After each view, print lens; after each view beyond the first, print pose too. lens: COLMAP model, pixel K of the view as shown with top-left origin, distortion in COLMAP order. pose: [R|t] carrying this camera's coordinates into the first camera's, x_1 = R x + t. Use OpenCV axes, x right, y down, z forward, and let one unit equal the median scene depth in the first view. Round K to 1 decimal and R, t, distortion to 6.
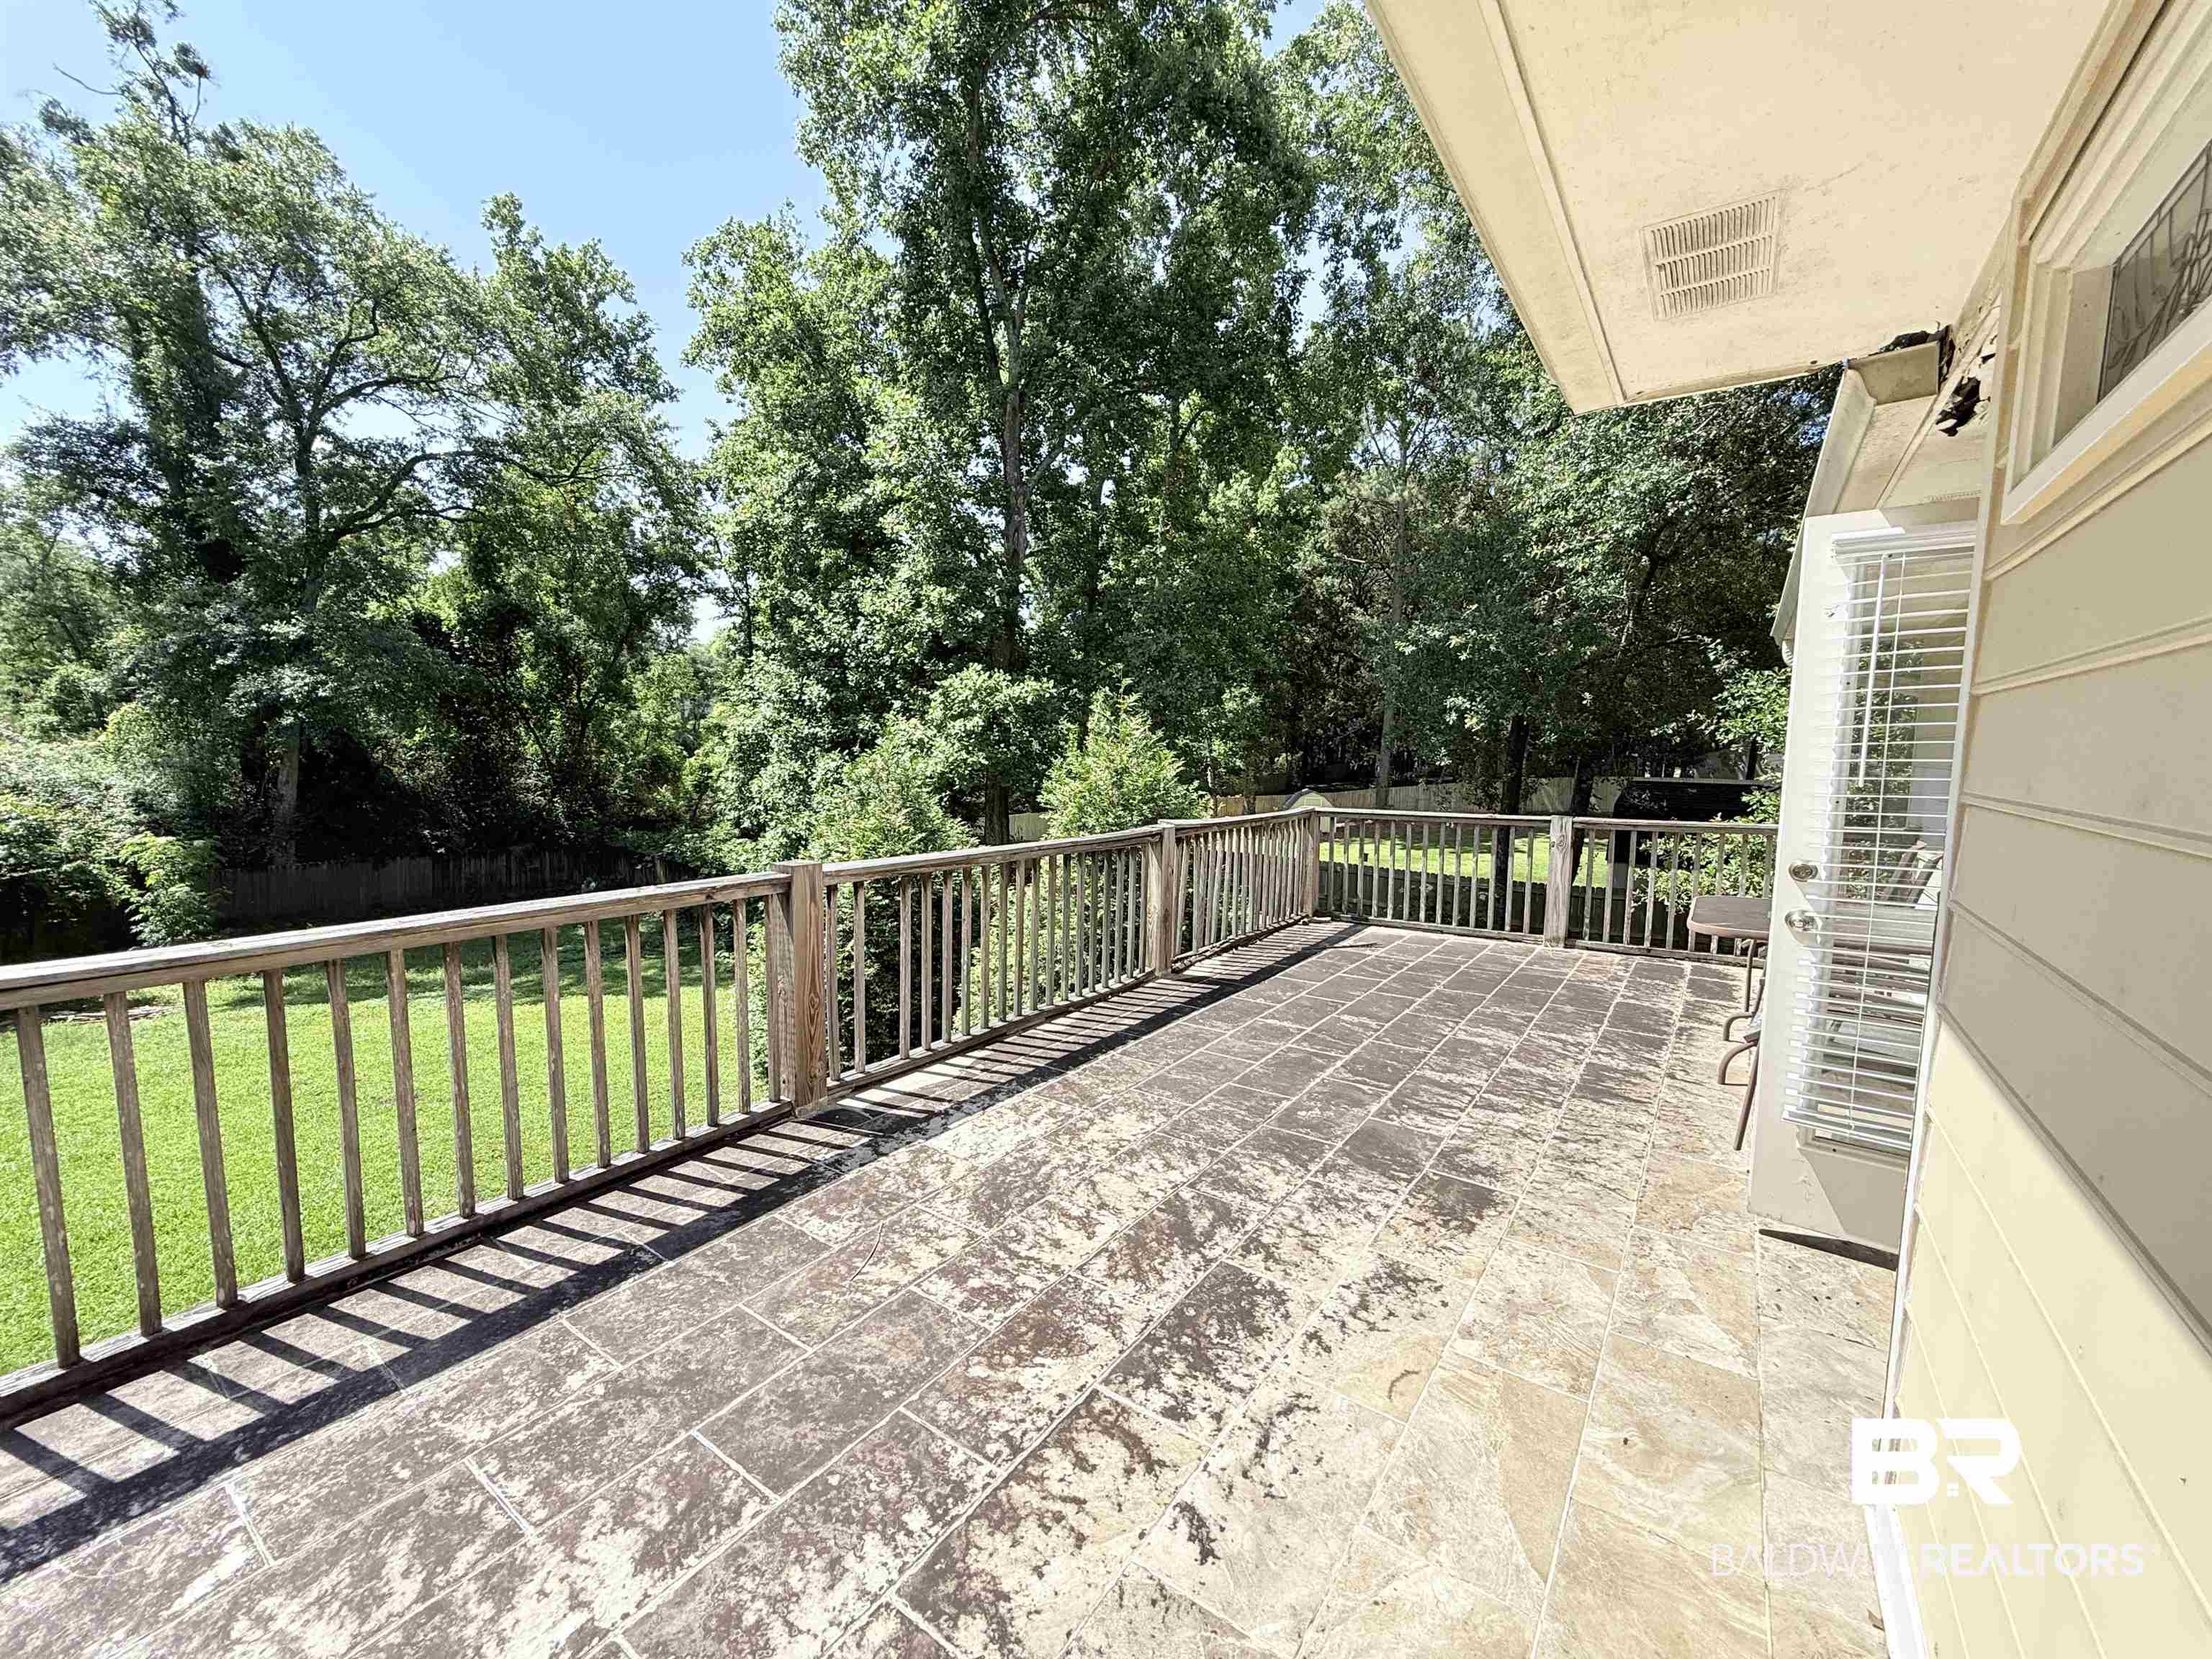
lens RADIAL K [[881.2, 0, 1099.6], [0, 881.2, 836.0], [0, 0, 1]] dist [0.002028, -0.000594]
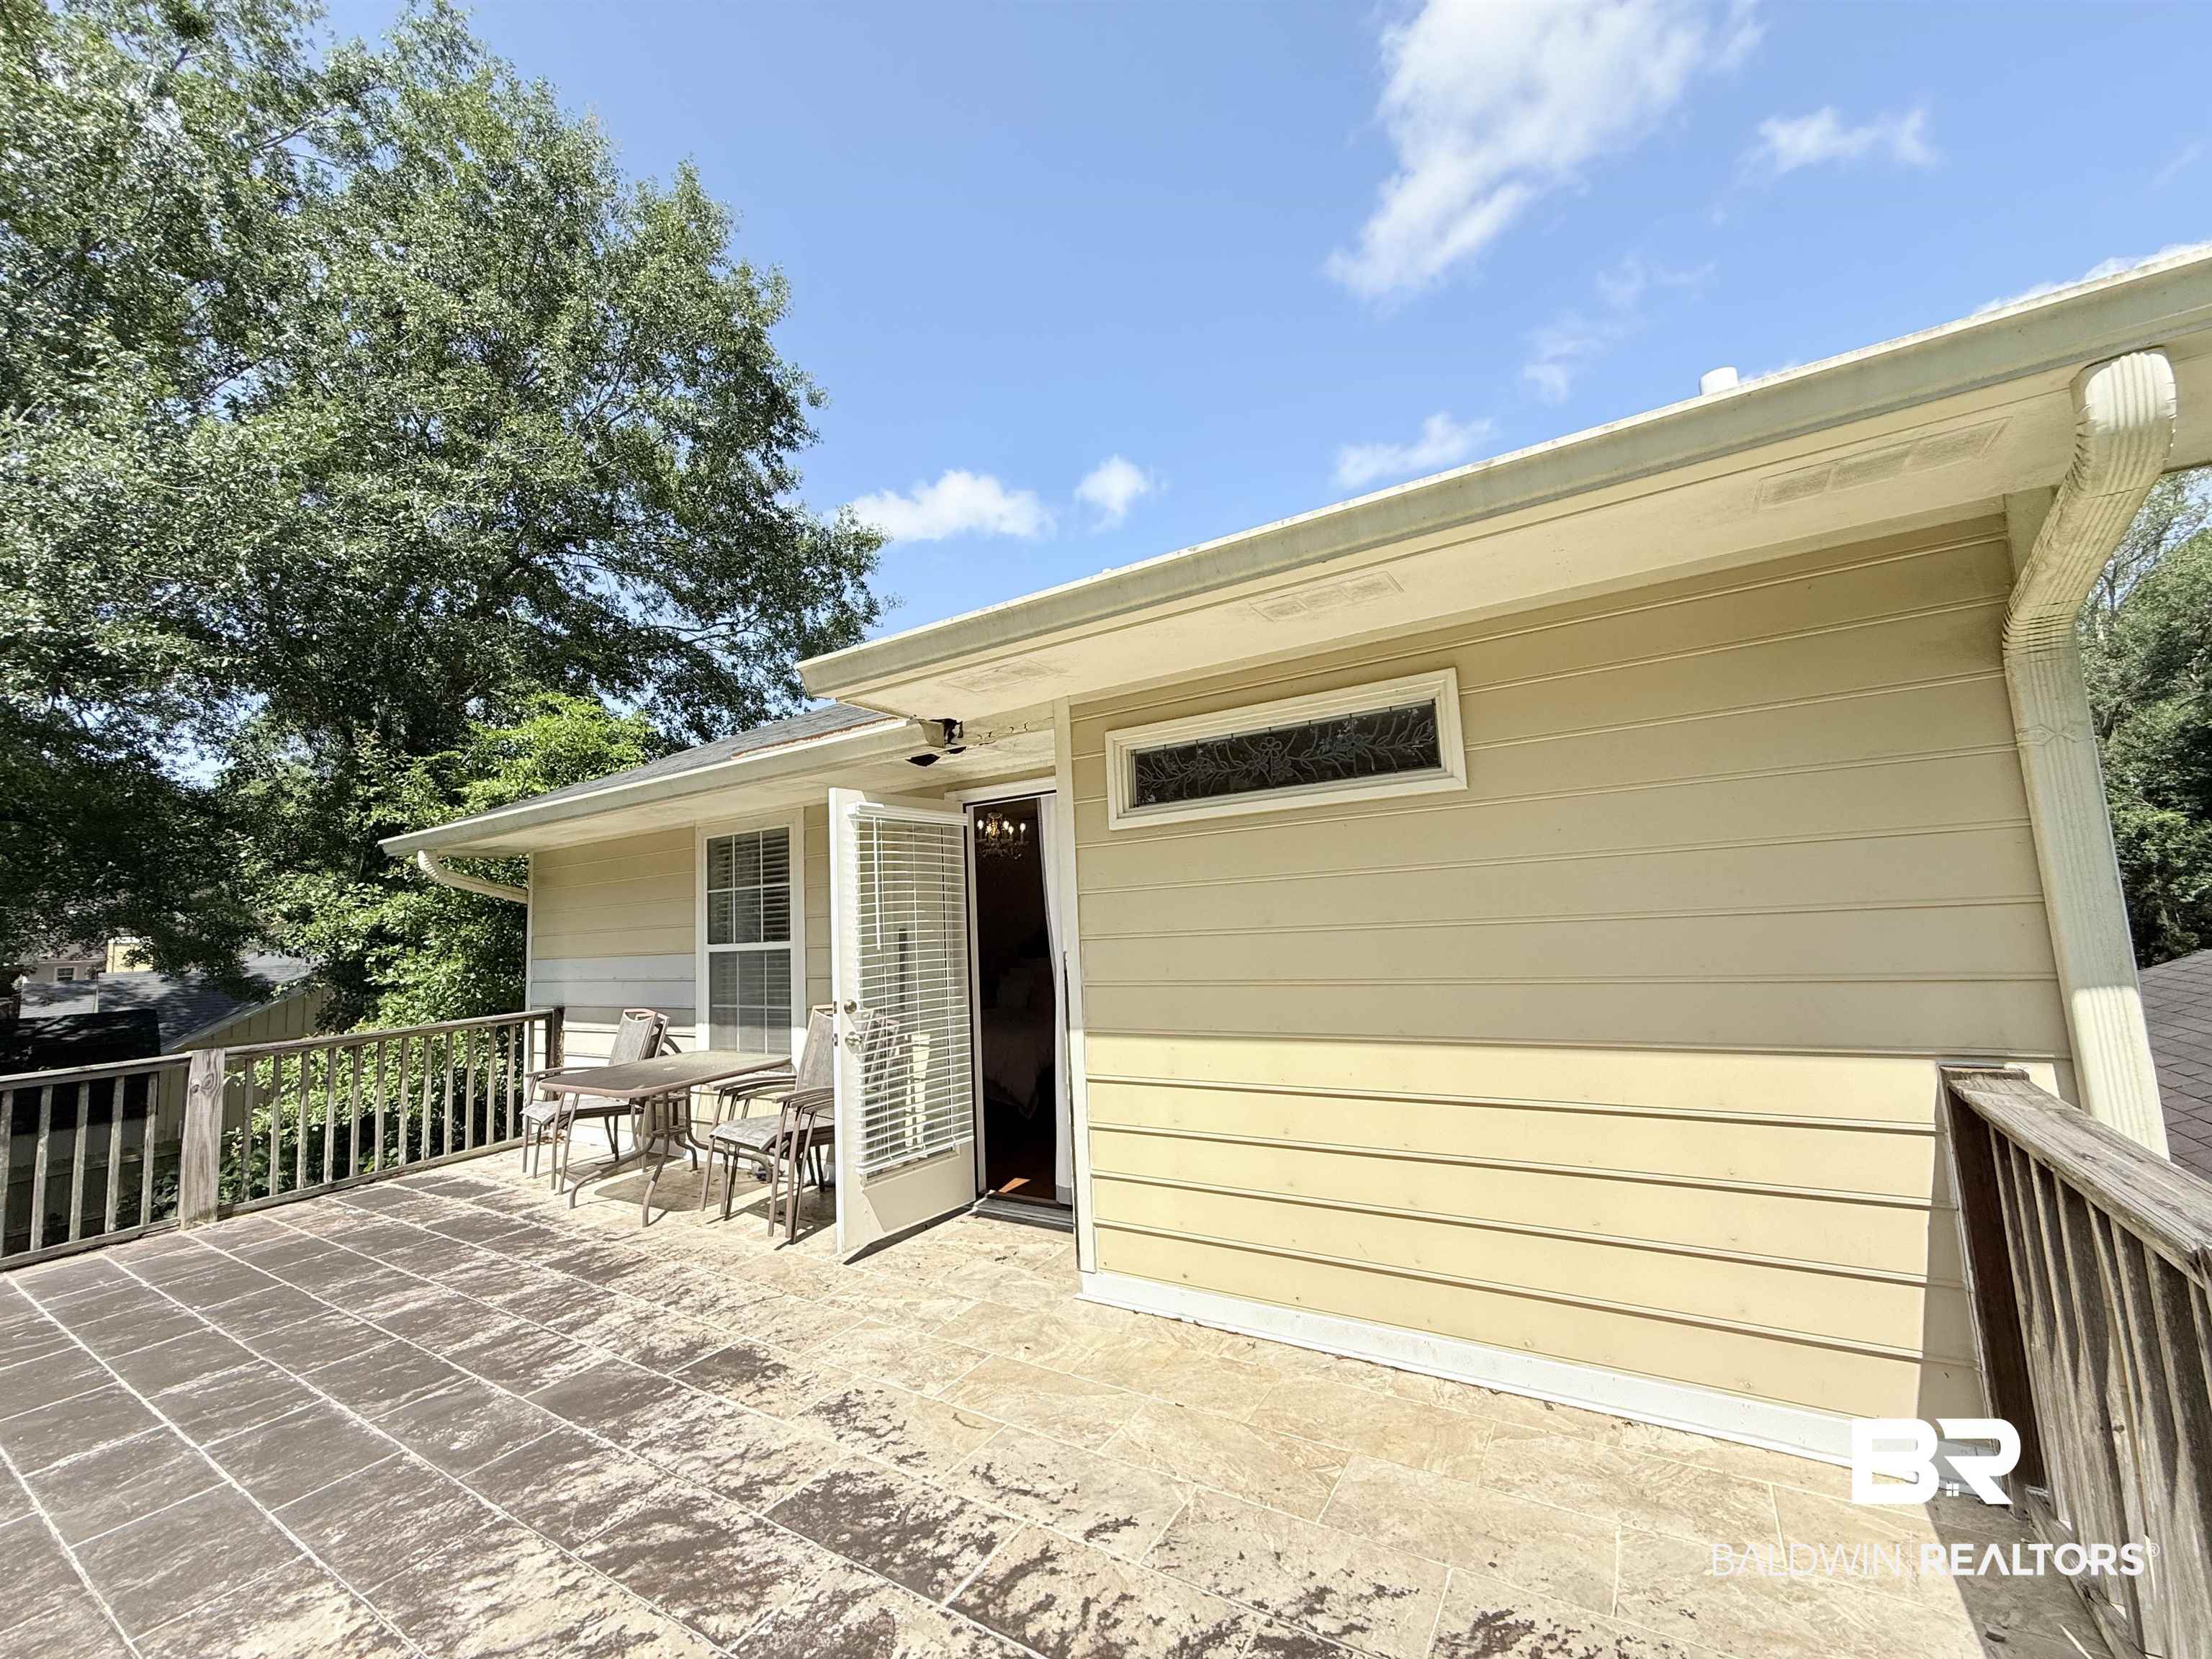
lens RADIAL K [[881.2, 0, 1118.2], [0, 881.2, 822.2], [0, 0, 1]] dist [0.002028, -0.000594]
pose [[-0.070665, 0.103915, 0.992073, -0.569830], [0.151850, 0.984088, -0.092262, -0.042679], [-0.985874, 0.144126, -0.085320, 0.430730]]
